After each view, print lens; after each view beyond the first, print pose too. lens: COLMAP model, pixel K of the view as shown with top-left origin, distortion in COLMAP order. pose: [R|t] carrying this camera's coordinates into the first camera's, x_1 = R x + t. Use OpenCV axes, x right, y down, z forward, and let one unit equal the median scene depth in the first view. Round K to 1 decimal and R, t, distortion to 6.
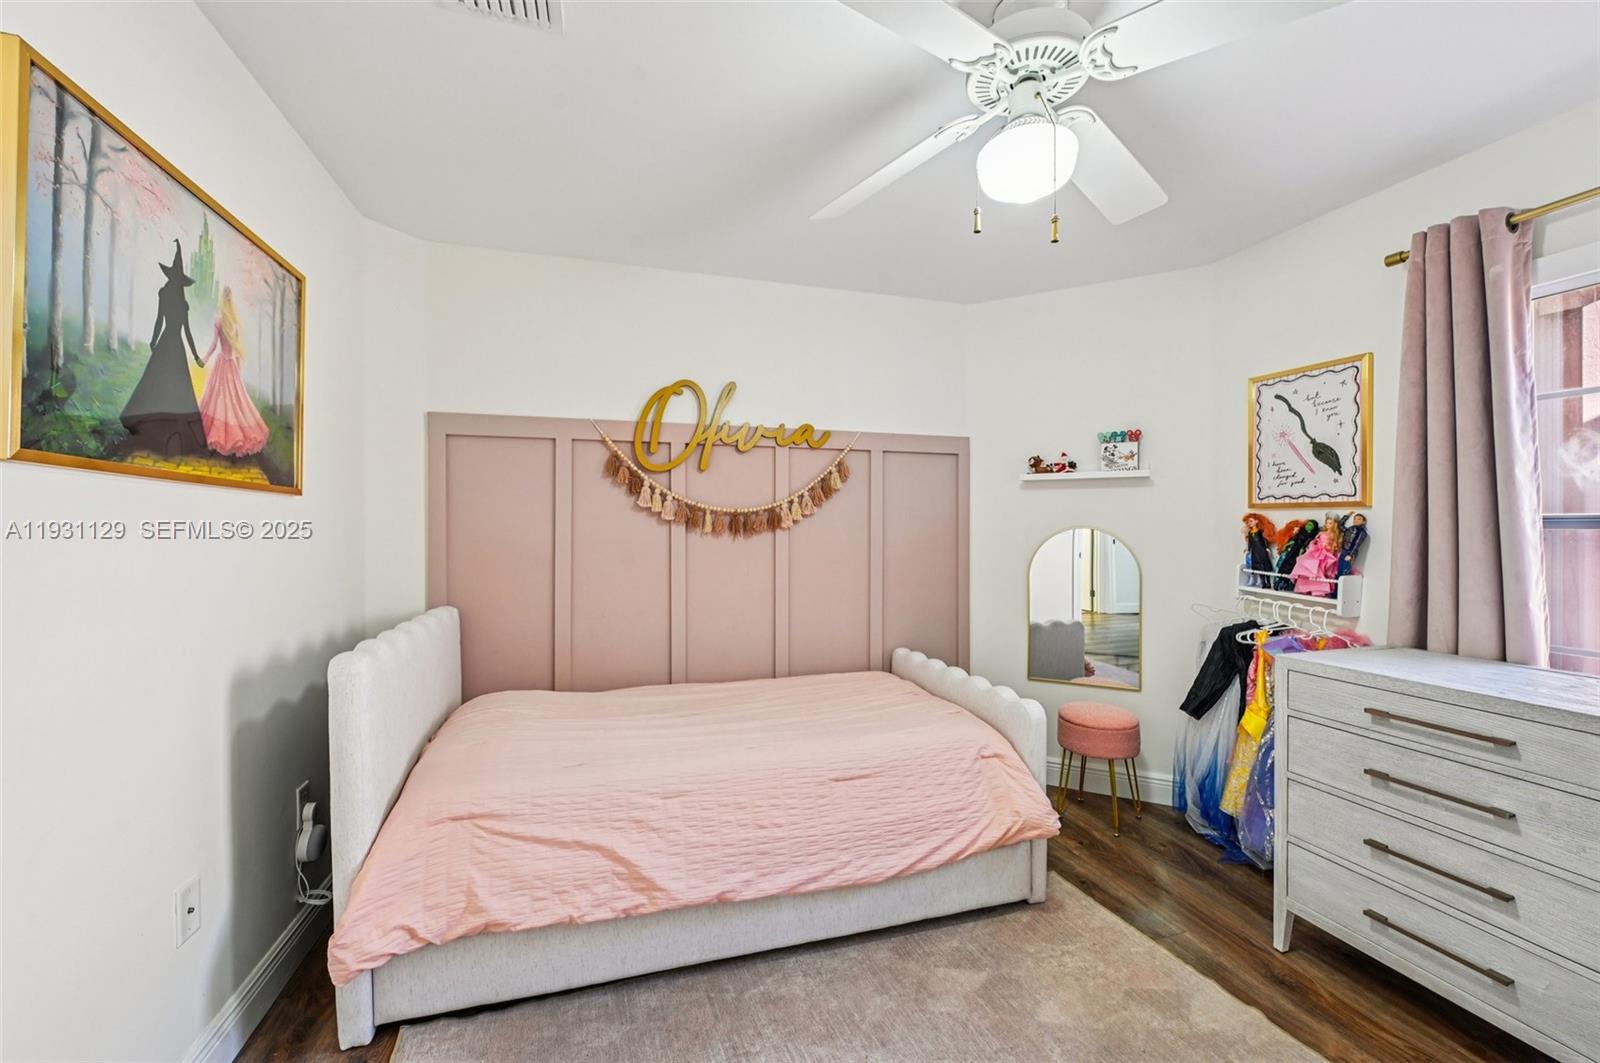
lens RADIAL K [[638.9, 0, 796.3], [0, 638.9, 529.8], [0, 0, 1]] dist [-0.007118, -0.000681]
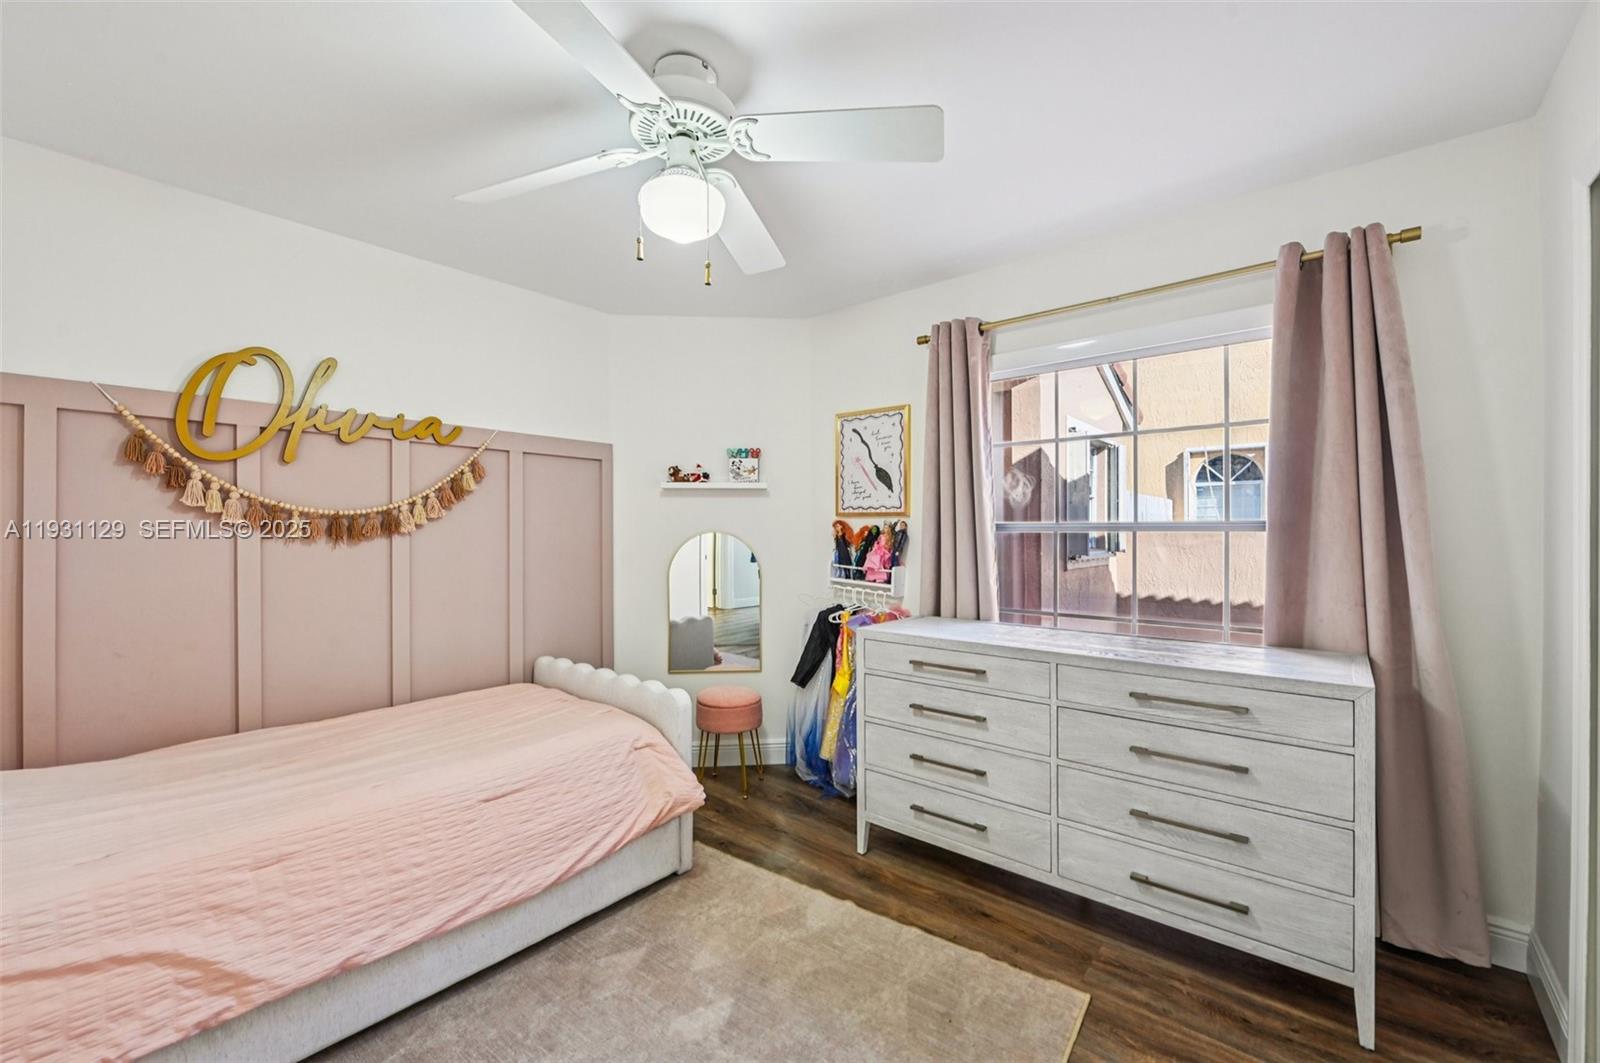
lens RADIAL K [[642.0, 0, 800.0], [0, 642.0, 531.5], [0, 0, 1]] dist [-0.008016, -0.000570]
pose [[0.838661, -0.002065, 0.544650, -0.058312], [0.004933, 0.999981, -0.003804, 0.001221], [-0.544632, 0.005877, 0.838655, -0.042604]]
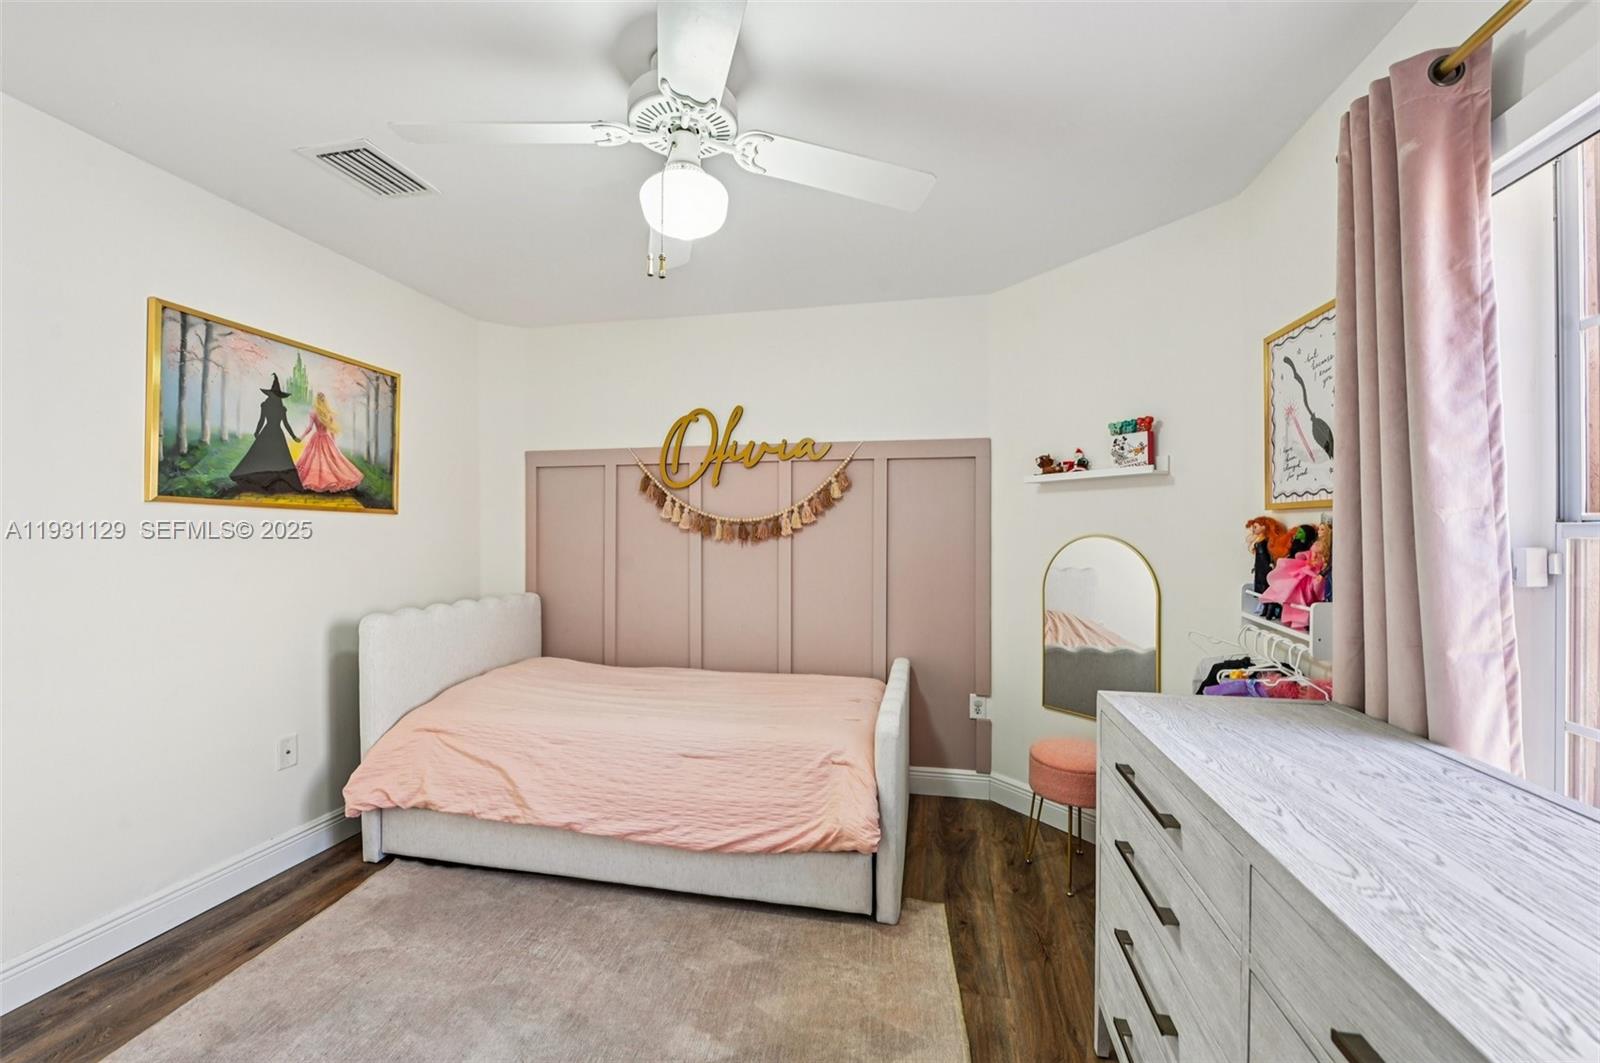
lens RADIAL K [[638.0, 0, 796.7], [0, 638.0, 536.3], [0, 0, 1]] dist [-0.009165, -0.000237]
pose [[0.876312, 0.001469, -0.481742, 0.733766], [-0.003456, 0.999989, -0.003239, 0.002203], [0.481732, 0.004503, 0.876307, 0.088189]]
